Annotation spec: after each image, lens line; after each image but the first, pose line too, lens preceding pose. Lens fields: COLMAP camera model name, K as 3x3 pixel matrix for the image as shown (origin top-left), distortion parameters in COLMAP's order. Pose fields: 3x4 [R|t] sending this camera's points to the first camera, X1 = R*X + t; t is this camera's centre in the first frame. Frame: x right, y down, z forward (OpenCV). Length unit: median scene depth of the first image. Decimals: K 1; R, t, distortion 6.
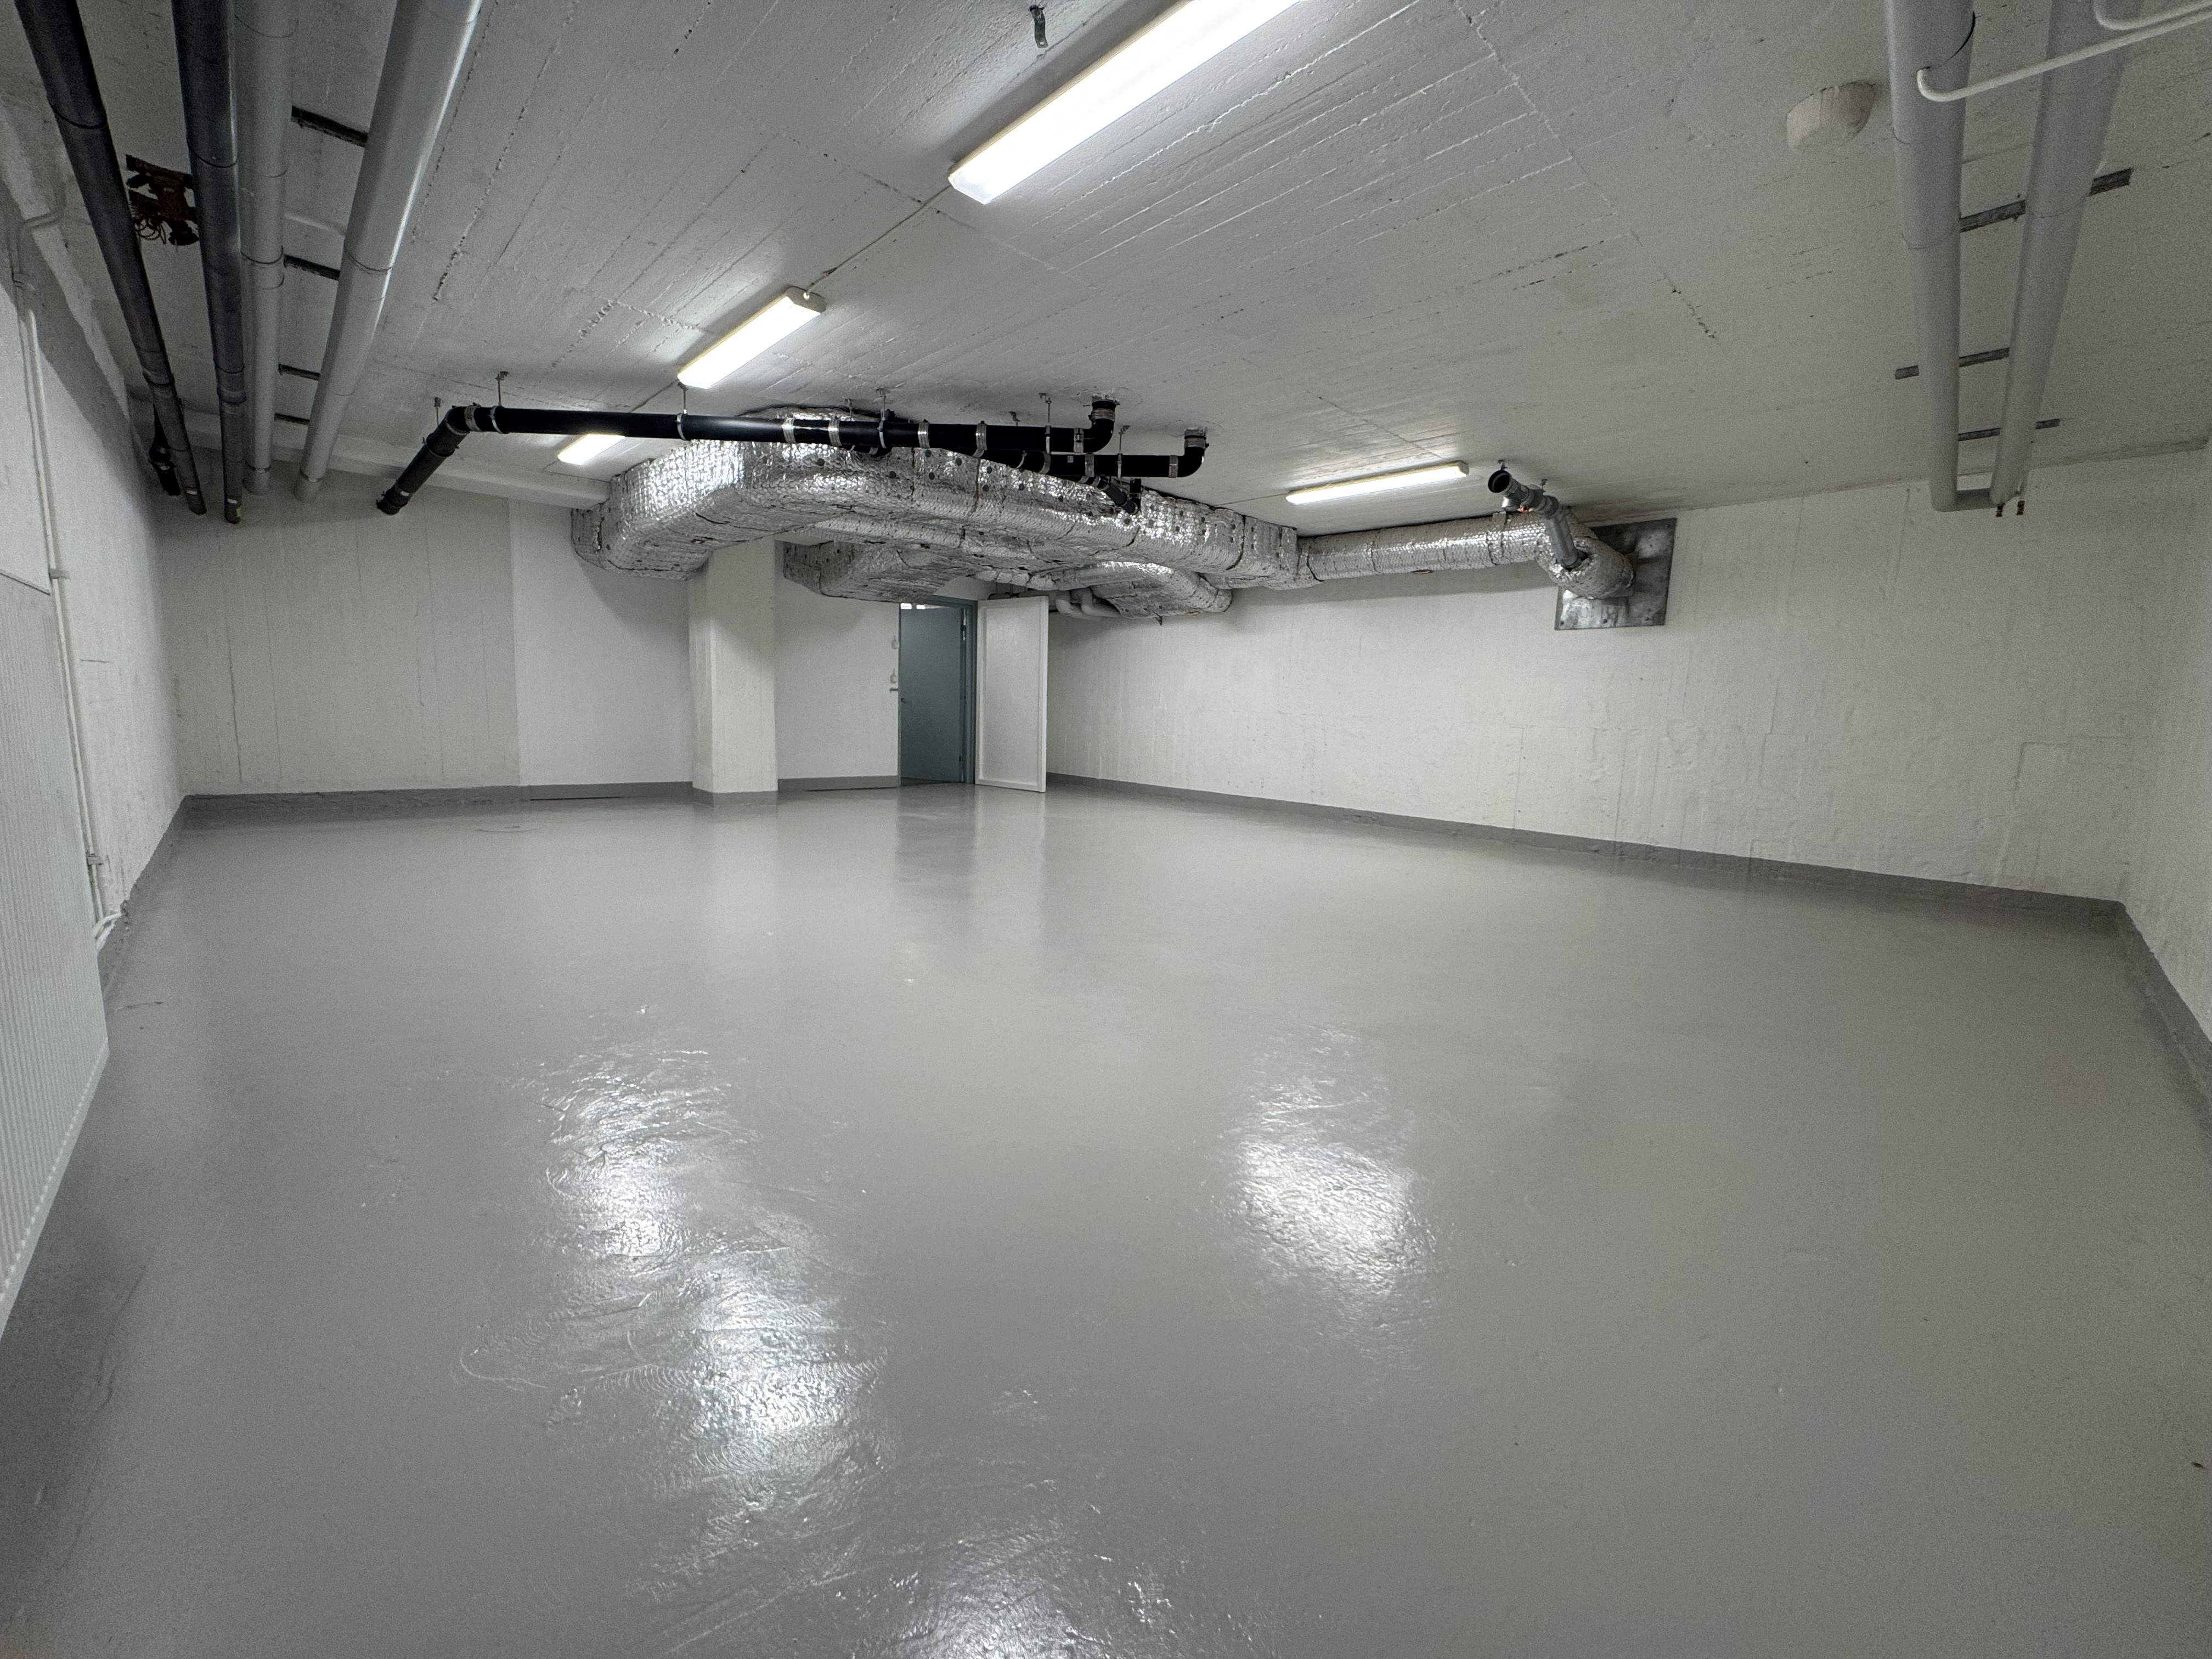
lens RADIAL K [[870.5, 0, 1106.0], [0, 870.5, 829.5], [0, 0, 1]] dist [-0.000314, -0.000136]
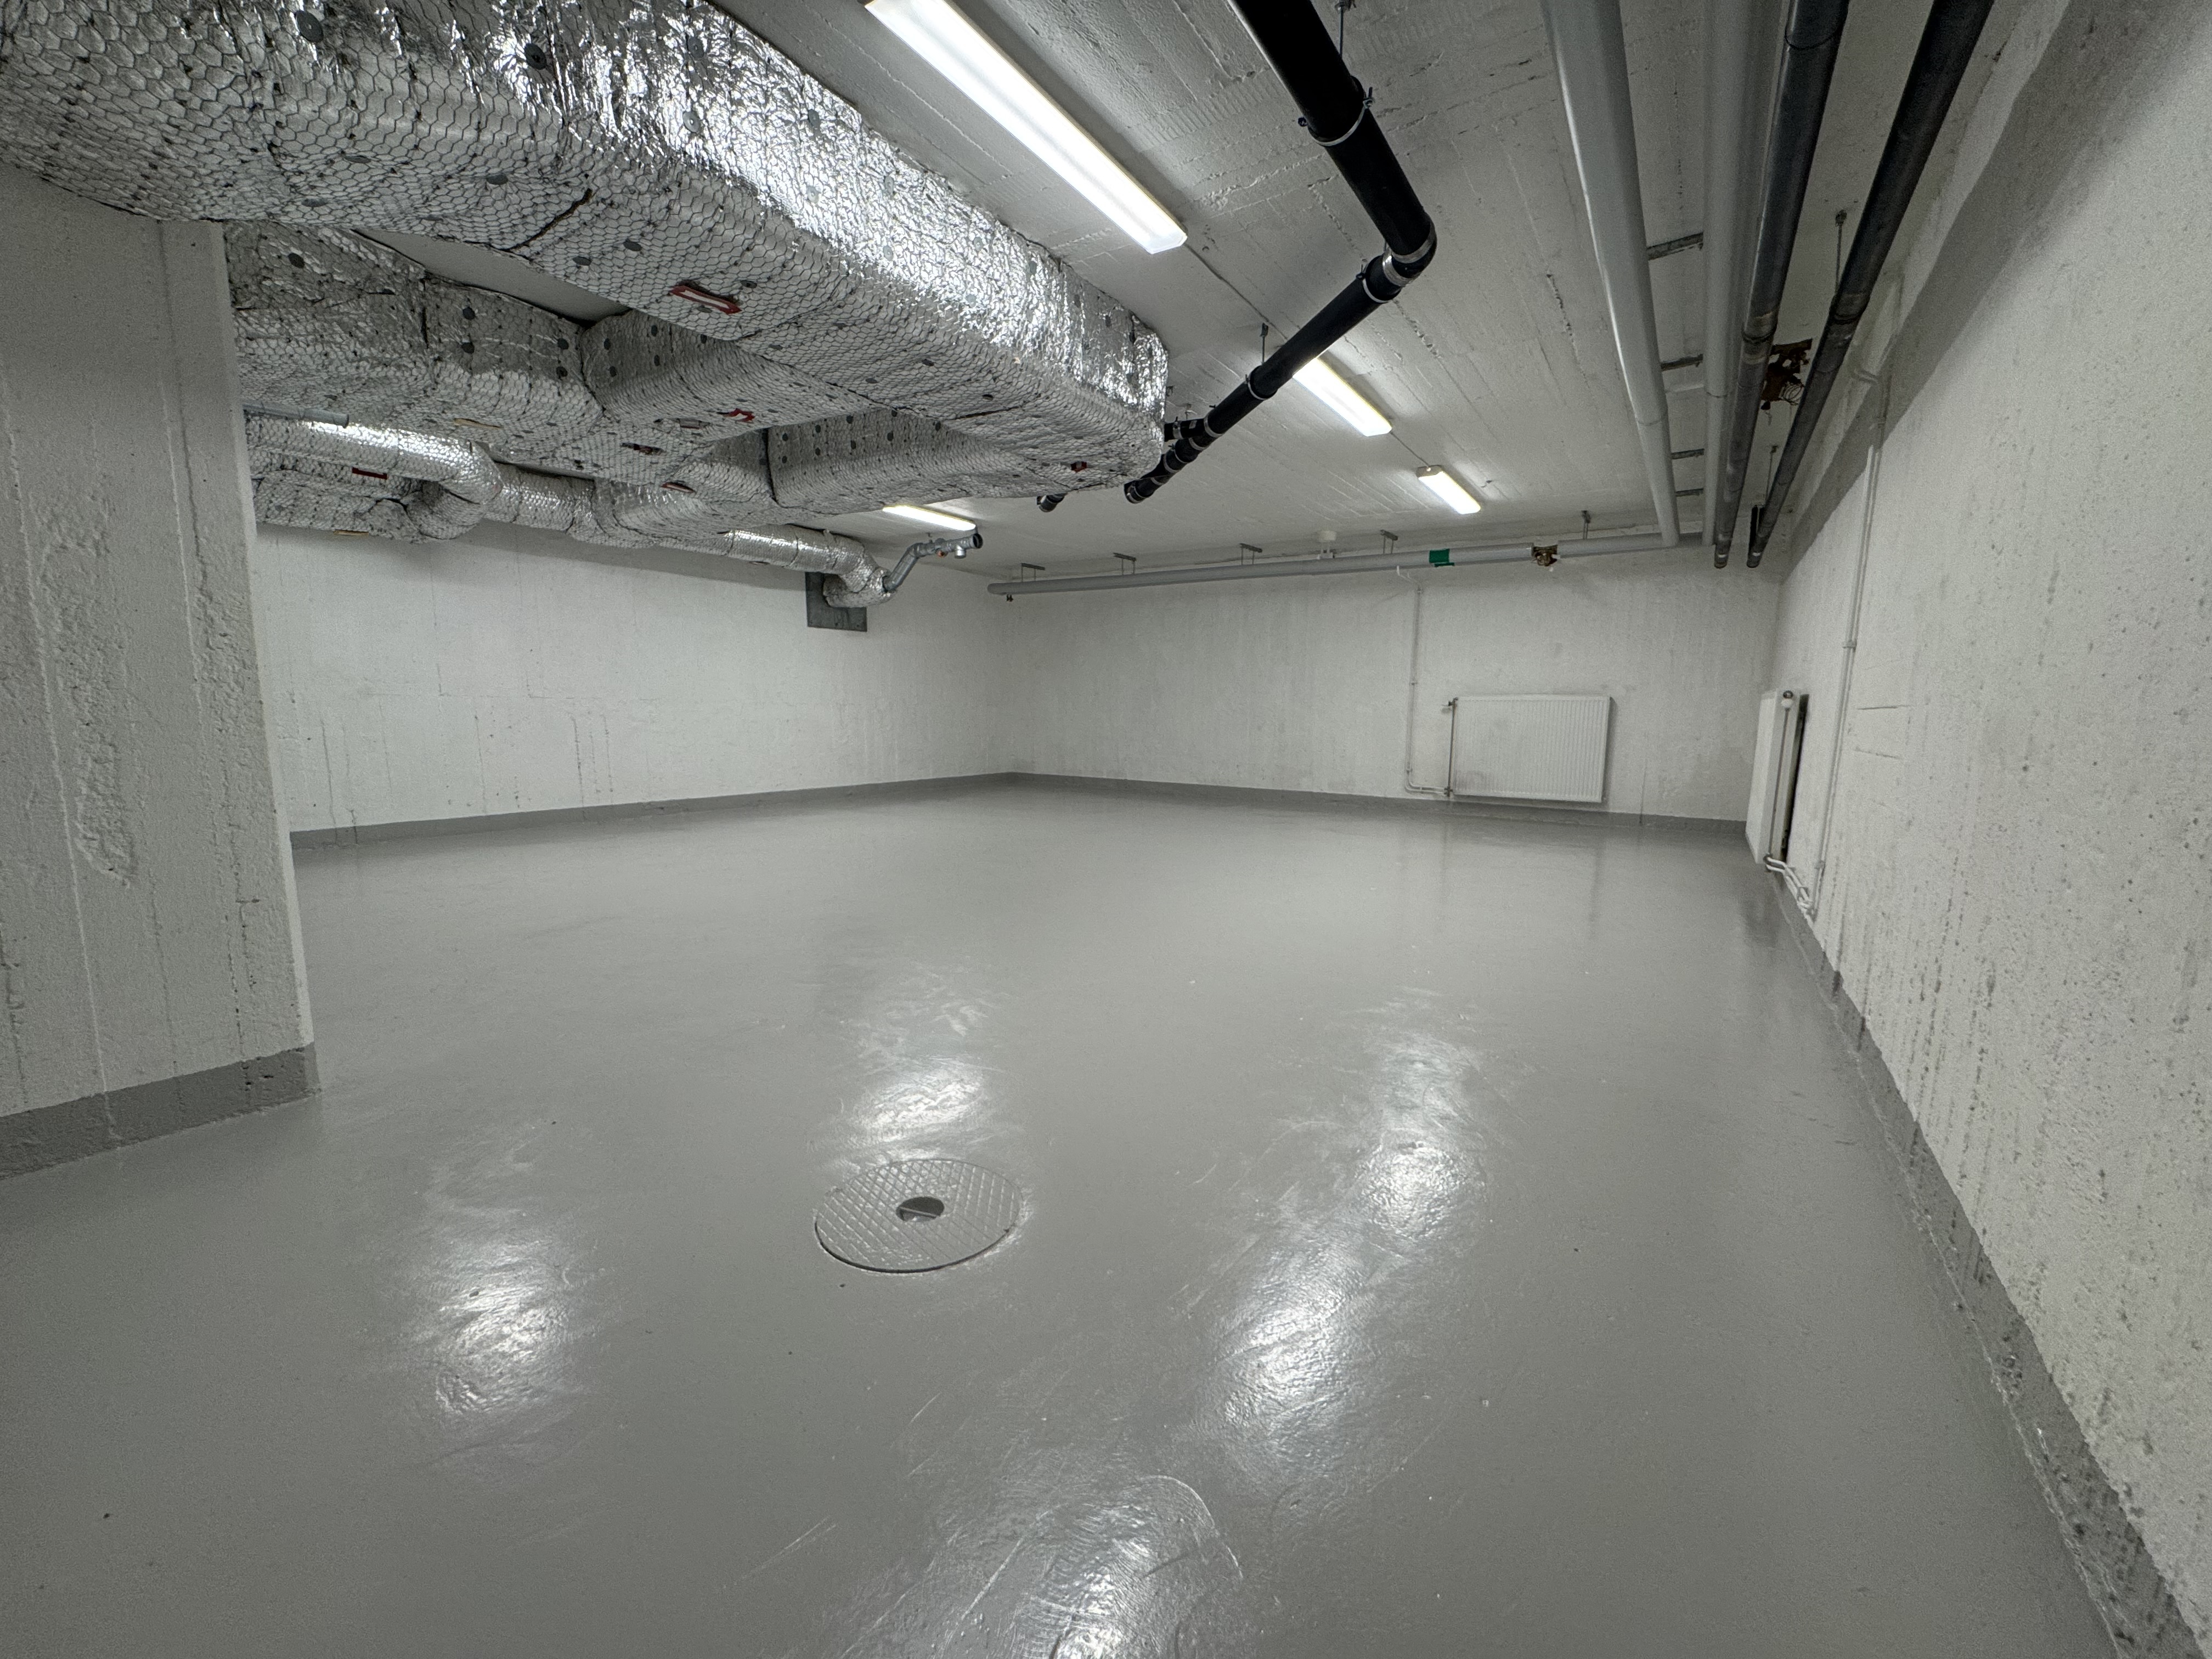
lens RADIAL K [[894.5, 0, 1094.1], [0, 894.5, 844.7], [0, 0, 1]] dist [0.000127, 0.000000]
pose [[-0.201192, -0.191919, 0.960567, -1.656409], [0.106180, 0.970568, 0.216156, -0.309990], [-0.973780, 0.145482, -0.174893, 1.694509]]
